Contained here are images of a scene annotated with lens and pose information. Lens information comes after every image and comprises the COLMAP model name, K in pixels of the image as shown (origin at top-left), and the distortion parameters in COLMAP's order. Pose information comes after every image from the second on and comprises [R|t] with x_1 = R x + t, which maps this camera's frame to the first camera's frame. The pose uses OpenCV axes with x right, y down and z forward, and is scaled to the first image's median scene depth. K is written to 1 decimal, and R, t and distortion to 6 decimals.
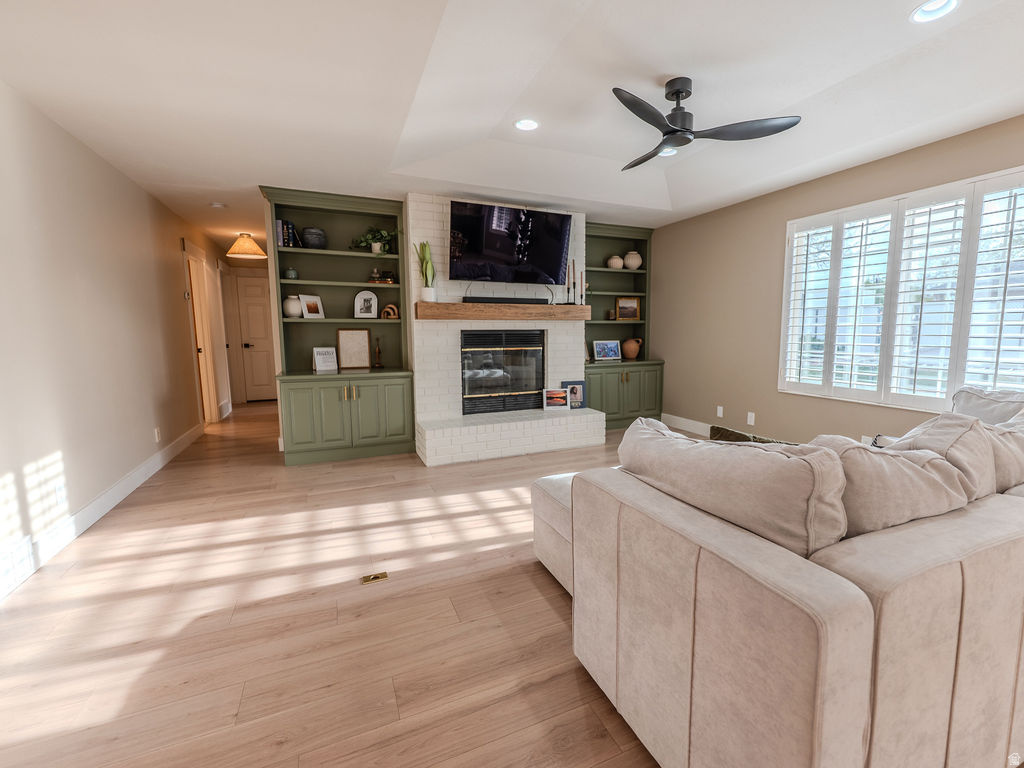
lens RADIAL K [[456.6, 0, 542.5], [0, 456.6, 383.6], [0, 0, 1]] dist [-0.000330, -0.000164]
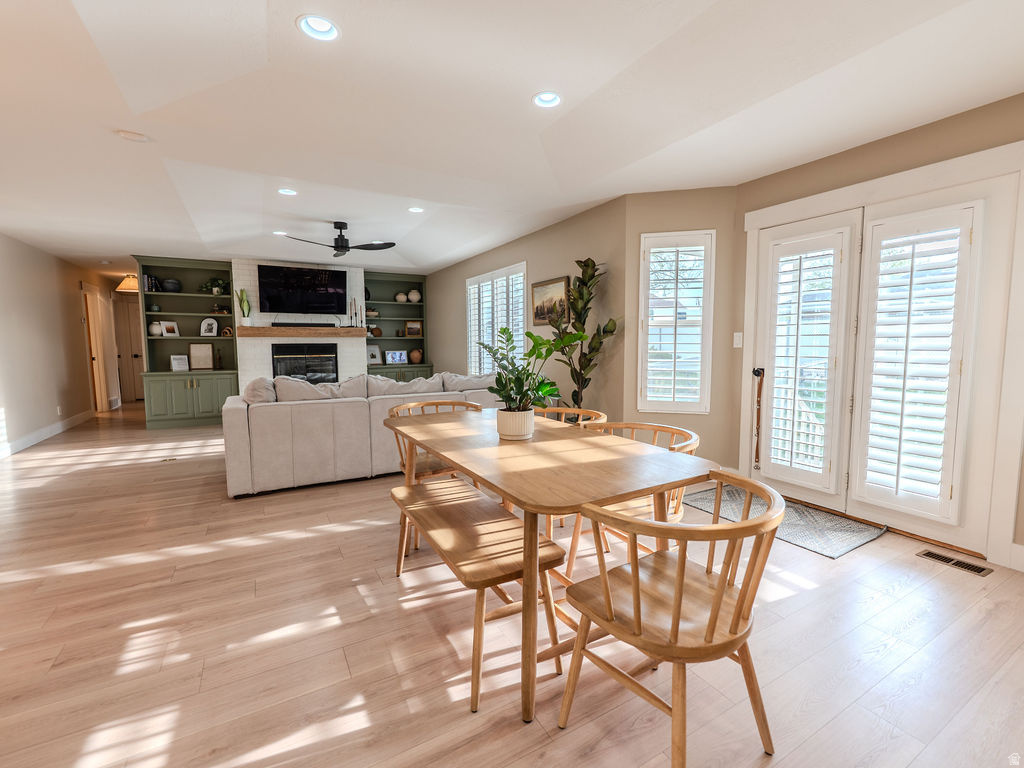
lens RADIAL K [[448.4, 0, 516.1], [0, 448.4, 381.6], [0, 0, 1]] dist [-0.002385, -0.000308]
pose [[0.995548, -0.009658, 0.093762, 0.503762], [0.012601, 0.999445, -0.030848, 0.069054], [-0.093412, 0.031892, 0.995117, -0.593518]]
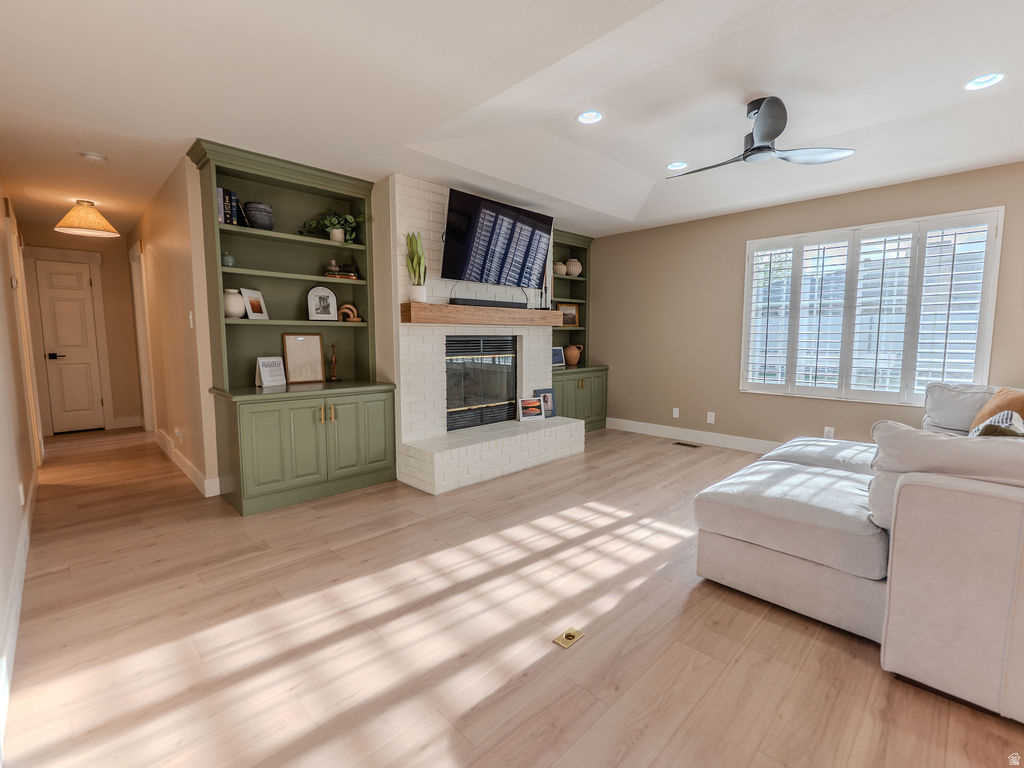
lens RADIAL K [[459.1, 0, 524.6], [0, 459.1, 381.2], [0, 0, 1]] dist [-0.001014, 0.000130]
pose [[0.939040, -0.029118, 0.342572, -0.337831], [0.036354, 0.999231, -0.014719, -0.010670], [-0.341879, 0.026276, 0.939376, 0.116970]]
